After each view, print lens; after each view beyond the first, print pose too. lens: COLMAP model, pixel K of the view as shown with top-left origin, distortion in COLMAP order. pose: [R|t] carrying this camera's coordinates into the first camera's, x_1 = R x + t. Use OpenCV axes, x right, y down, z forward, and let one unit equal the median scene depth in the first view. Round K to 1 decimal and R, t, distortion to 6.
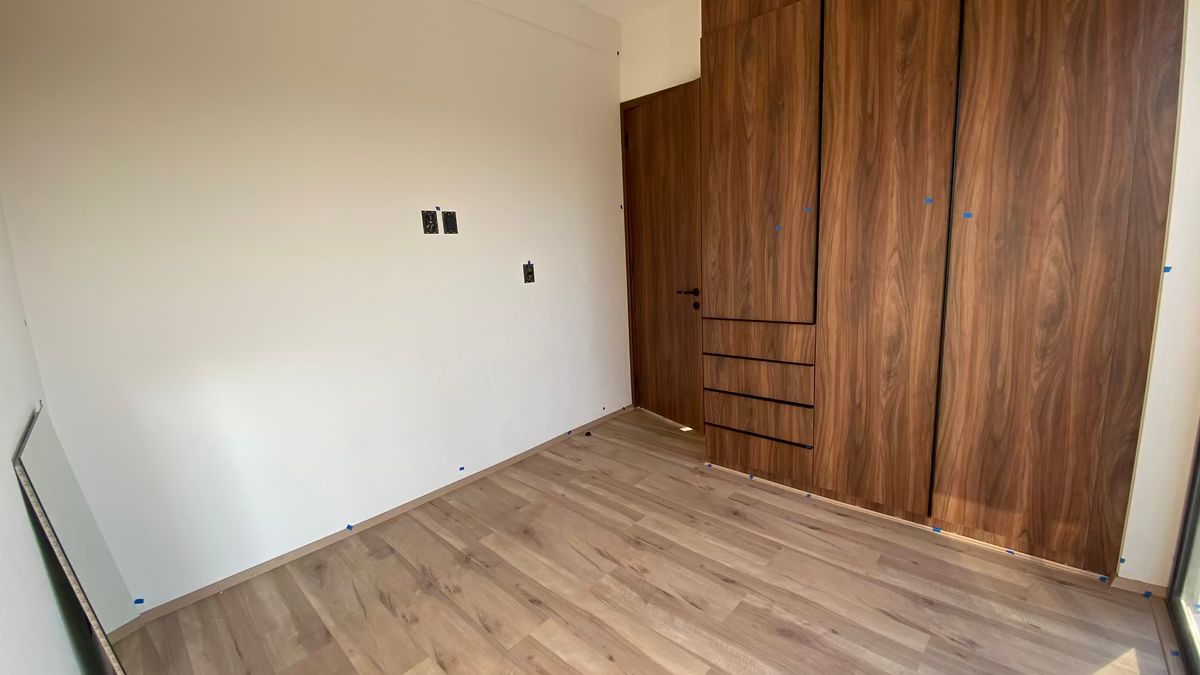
lens RADIAL K [[490.7, 0, 600.0], [0, 490.7, 337.5], [0, 0, 1]] dist [0.036004, -0.028171]
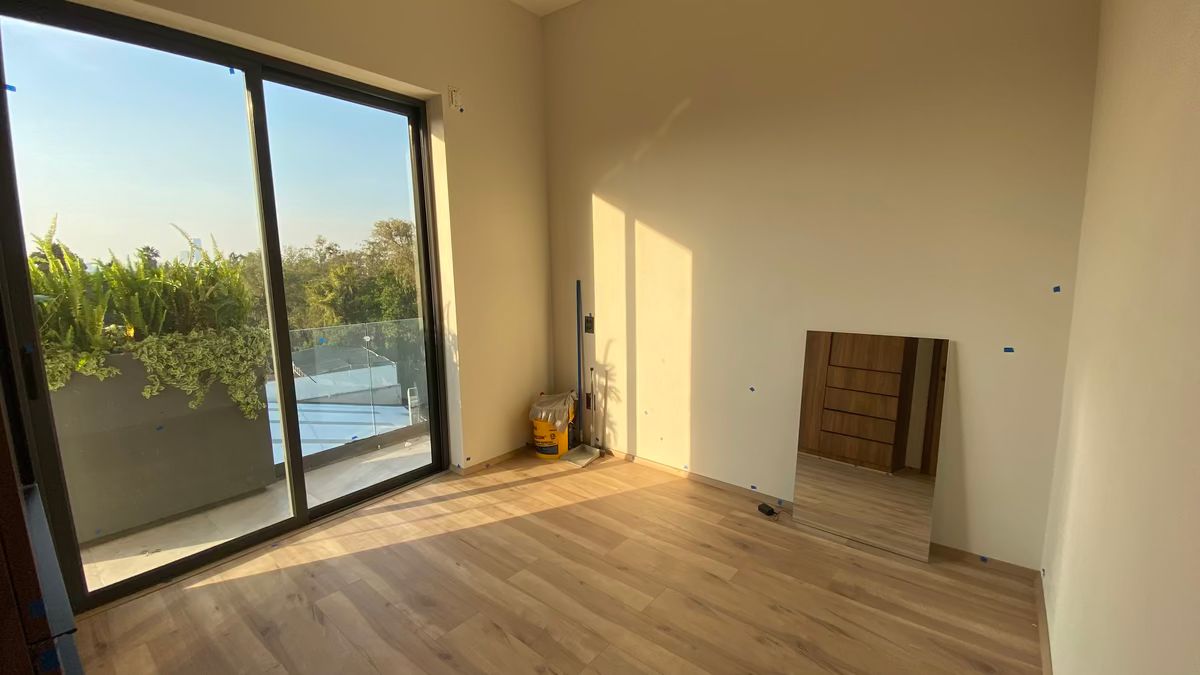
lens RADIAL K [[490.7, 0, 600.0], [0, 490.7, 337.5], [0, 0, 1]] dist [0.036004, -0.028171]
pose [[-0.995378, 0.075979, -0.058731, 0.002135], [0.052803, 0.943846, 0.326138, -0.321091], [0.080212, 0.321529, -0.943496, 1.813192]]
